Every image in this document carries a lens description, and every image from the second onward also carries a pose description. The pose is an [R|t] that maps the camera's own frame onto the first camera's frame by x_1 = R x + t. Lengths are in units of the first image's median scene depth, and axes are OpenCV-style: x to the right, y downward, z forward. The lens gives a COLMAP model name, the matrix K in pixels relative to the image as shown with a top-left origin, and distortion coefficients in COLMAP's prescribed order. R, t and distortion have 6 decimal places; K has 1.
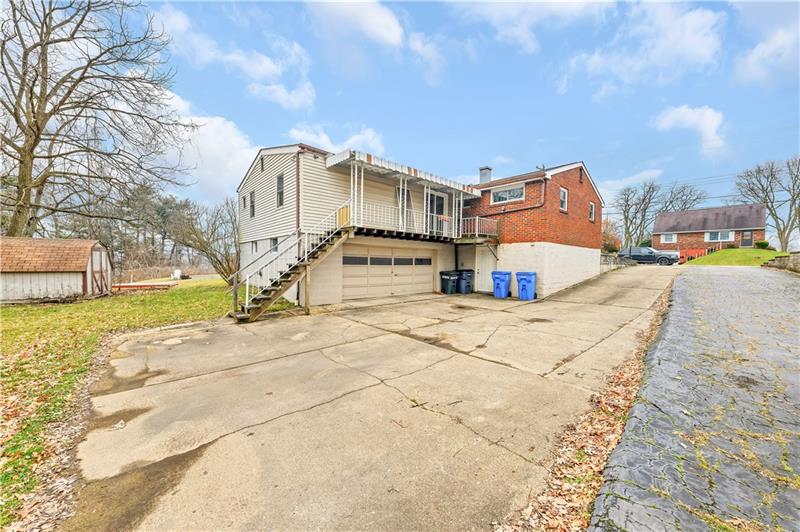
lens RADIAL K [[287.2, 0, 404.0], [0, 287.2, 267.7], [0, 0, 1]] dist [0.003433, -0.002039]
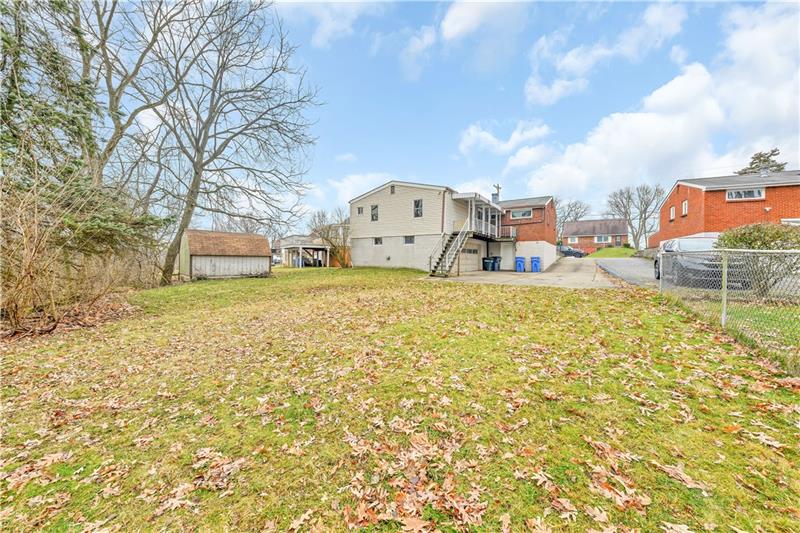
lens RADIAL K [[287.2, 0, 398.9], [0, 287.2, 263.0], [0, 0, 1]] dist [0.003433, -0.002039]
pose [[0.971654, -0.002918, 0.236388, -0.739159], [0.005252, 0.999943, -0.009246, 0.056877], [-0.236348, 0.010225, 0.971615, -0.504732]]
